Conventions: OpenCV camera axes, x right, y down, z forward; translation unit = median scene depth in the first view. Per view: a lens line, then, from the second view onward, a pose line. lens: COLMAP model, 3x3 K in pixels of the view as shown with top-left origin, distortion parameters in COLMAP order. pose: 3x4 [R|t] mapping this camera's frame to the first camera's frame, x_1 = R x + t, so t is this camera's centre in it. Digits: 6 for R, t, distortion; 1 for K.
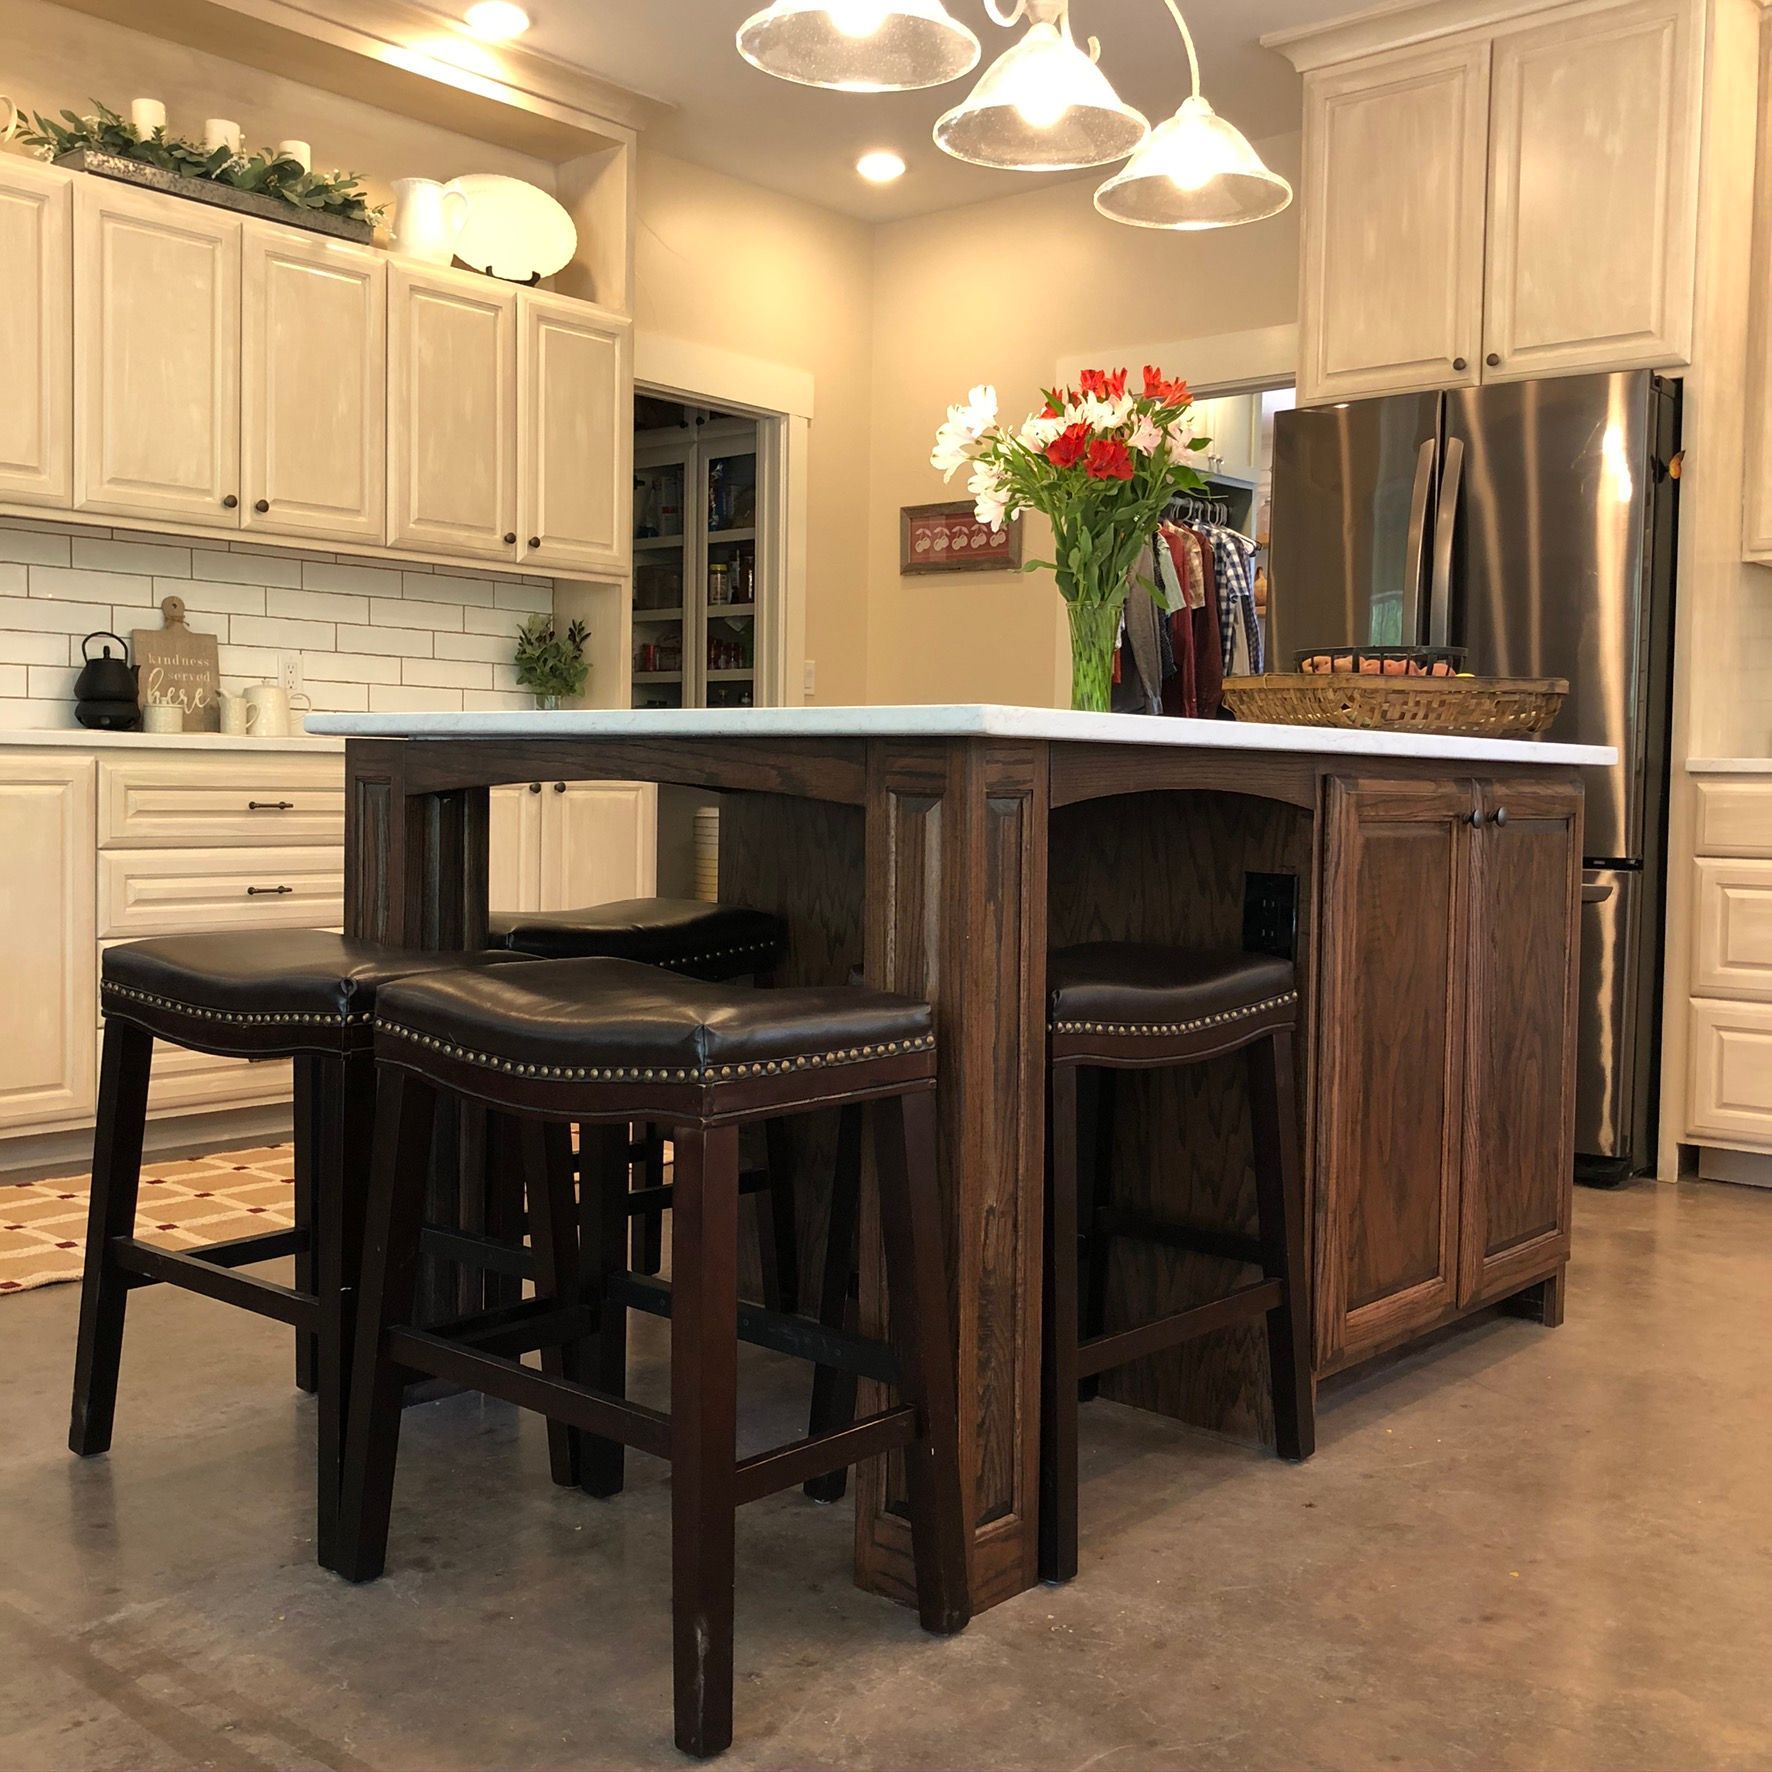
lens RADIAL K [[1936.5, 0, 905.0], [0, 1936.5, 845.5], [0, 0, 1]] dist [0.012341, 0.000000]
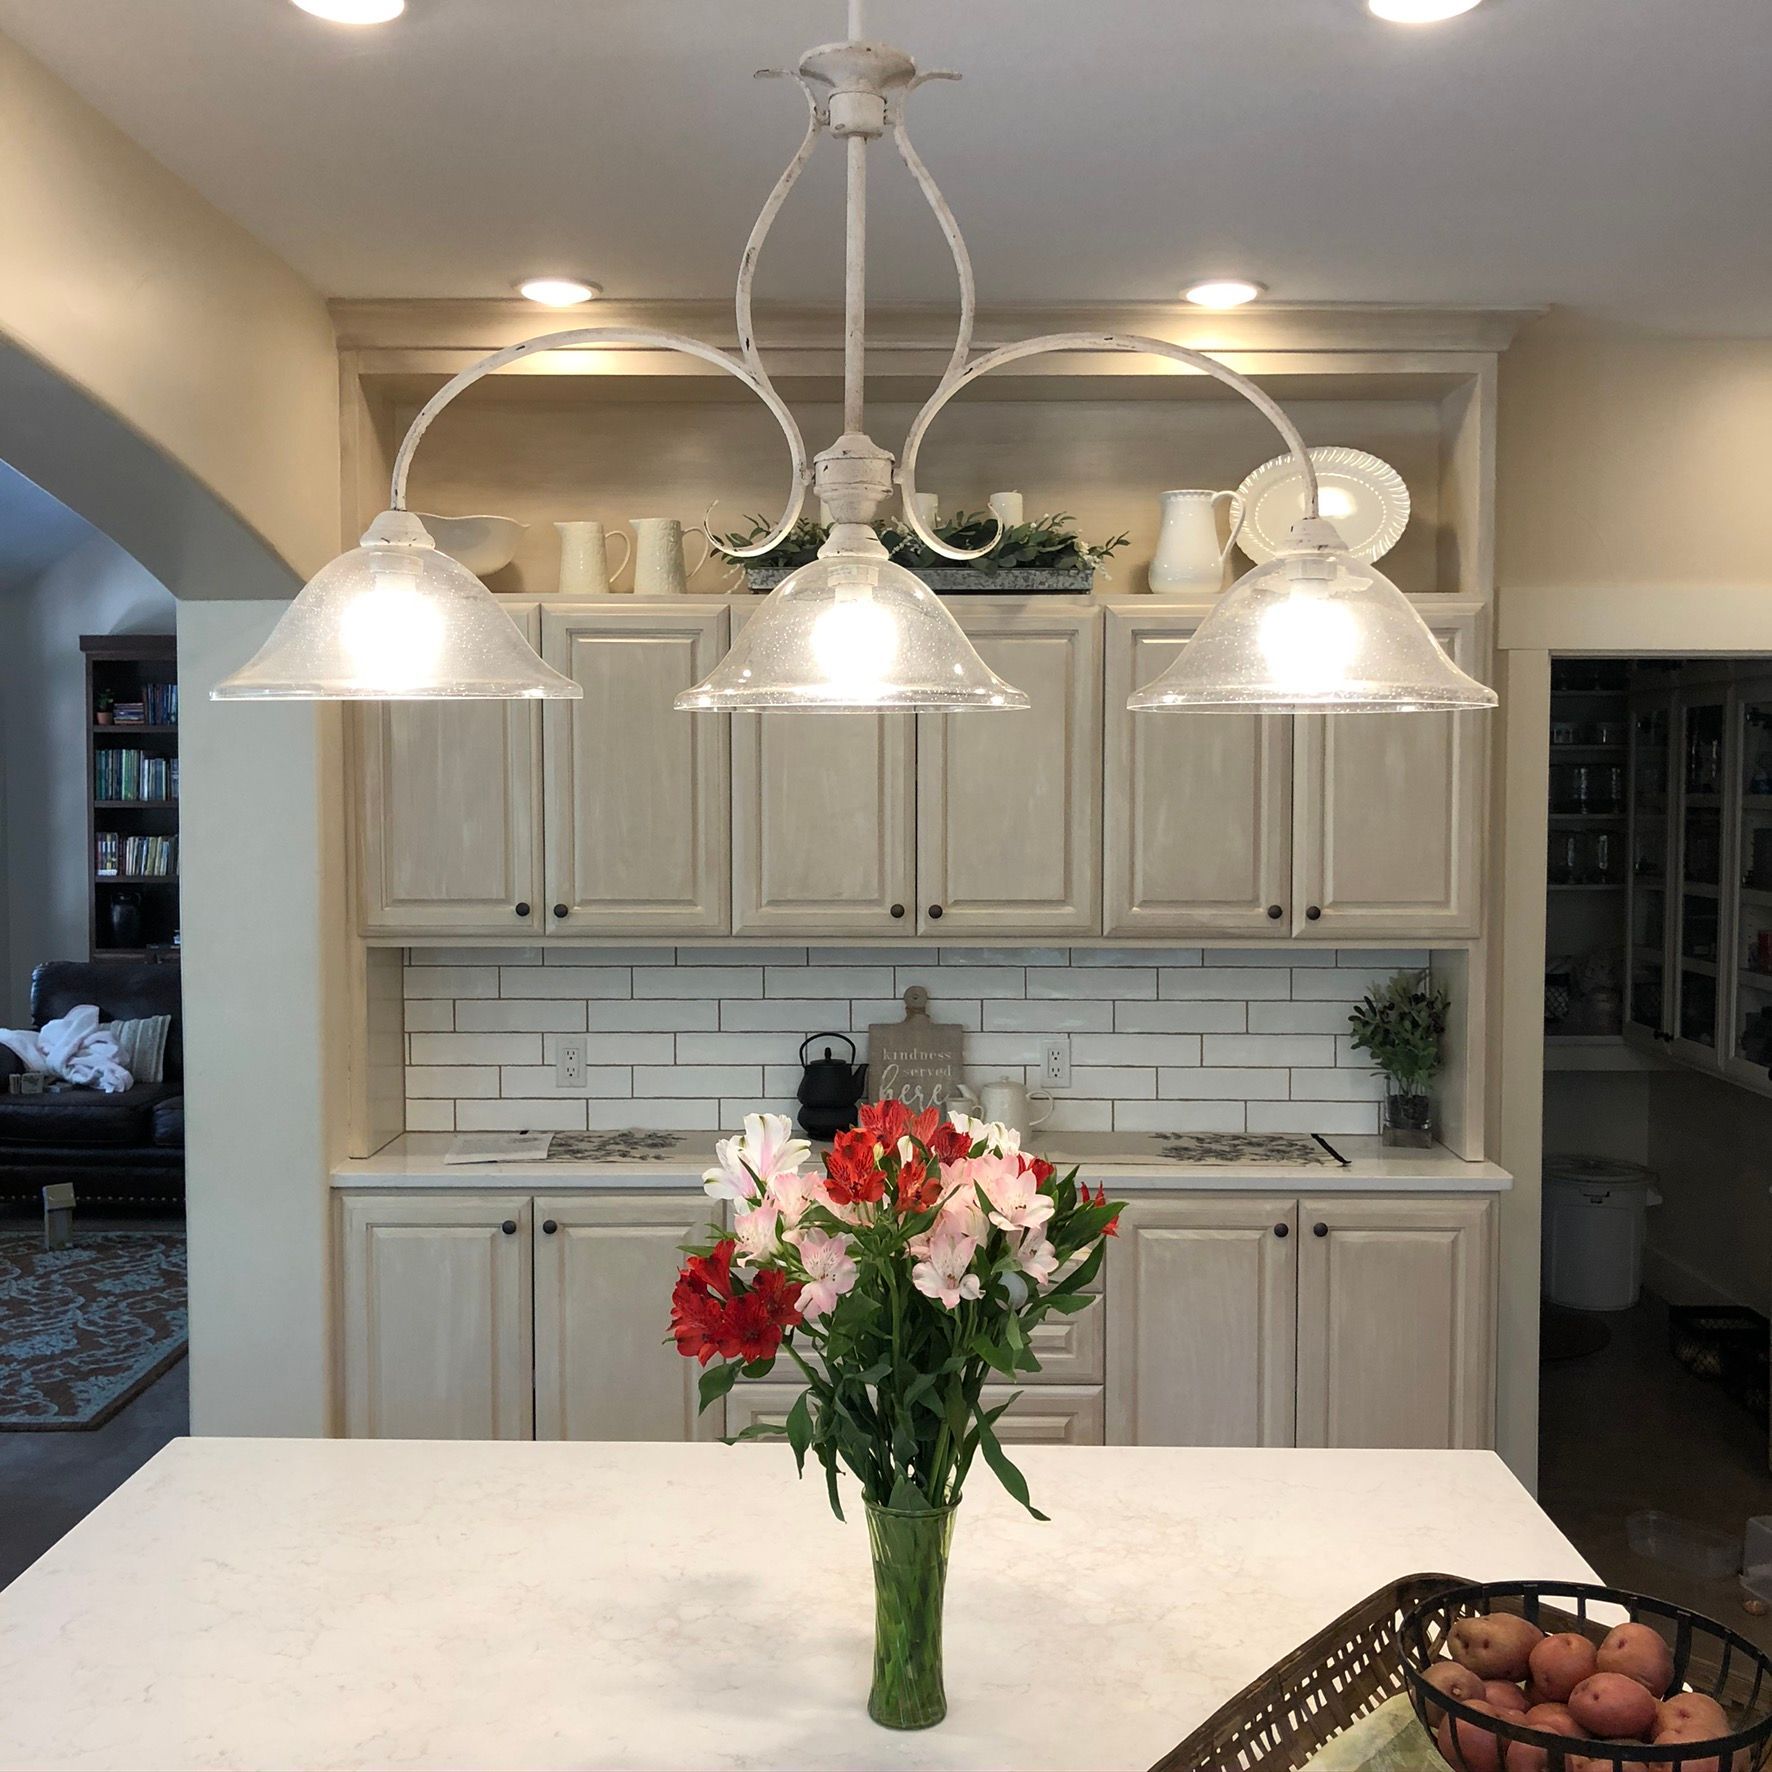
lens RADIAL K [[1936.5, 0, 875.5], [0, 1936.5, 885.9], [0, 0, 1]] dist [0.012341, 0.000000]
pose [[0.640677, 0.031443, -0.767166, 0.331739], [-0.019530, 0.999505, 0.024656, -0.198999], [0.767562, -0.000814, 0.640974, 0.376407]]
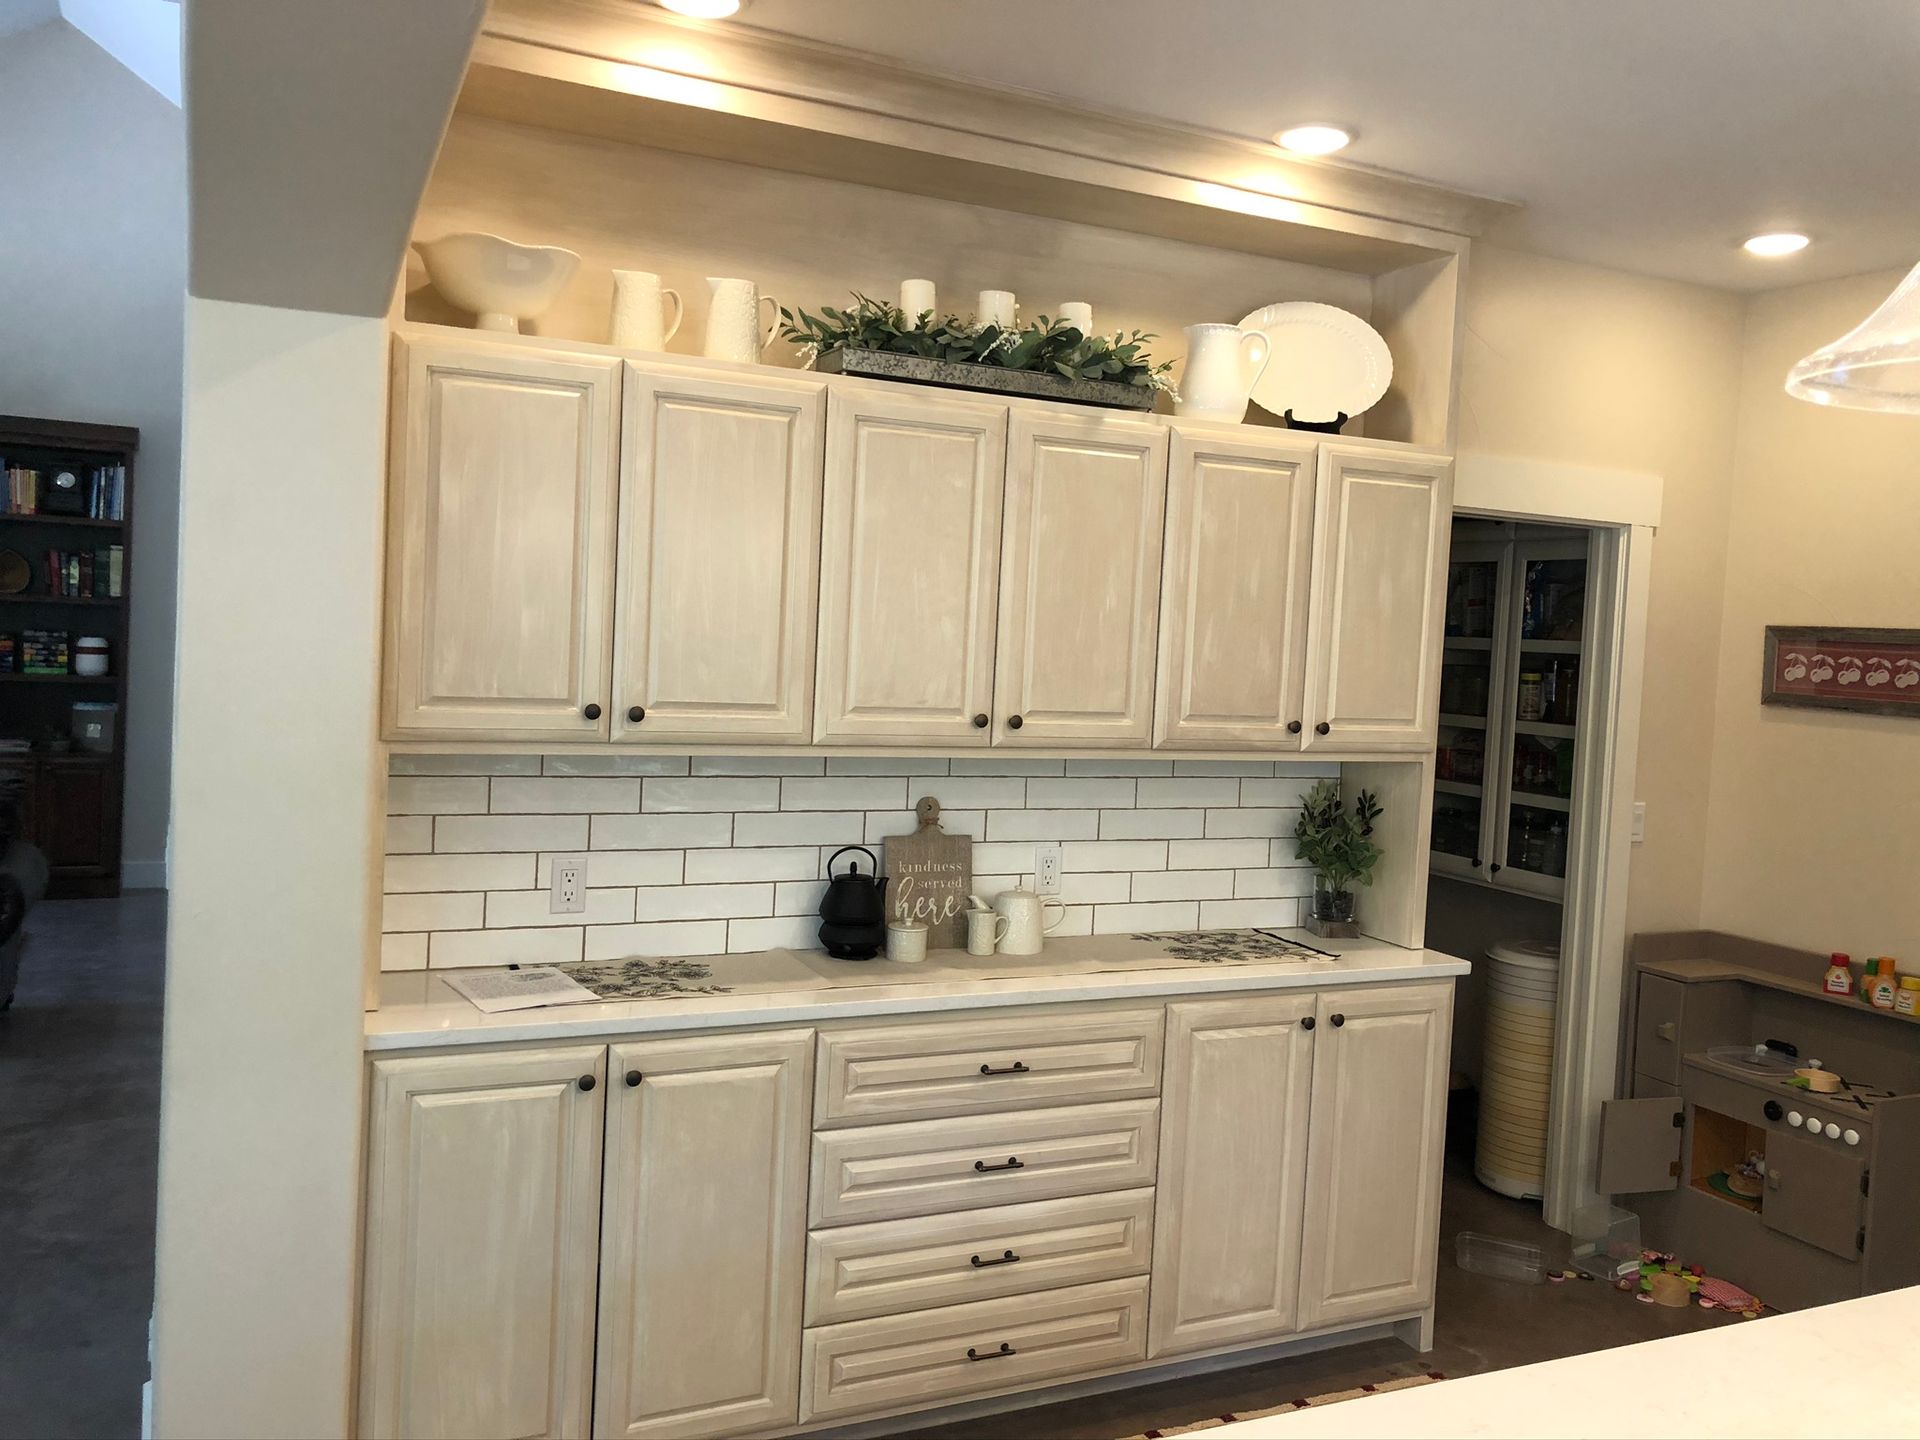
lens RADIAL K [[1582.8, 0, 961.9], [0, 1582.8, 714.2], [0, 0, 1]] dist [0.024387, -0.009849]
pose [[0.914403, 0.051640, -0.401499, -0.058717], [-0.049297, 0.998653, 0.016173, -0.179995], [0.401793, 0.005004, 0.915717, 0.307779]]
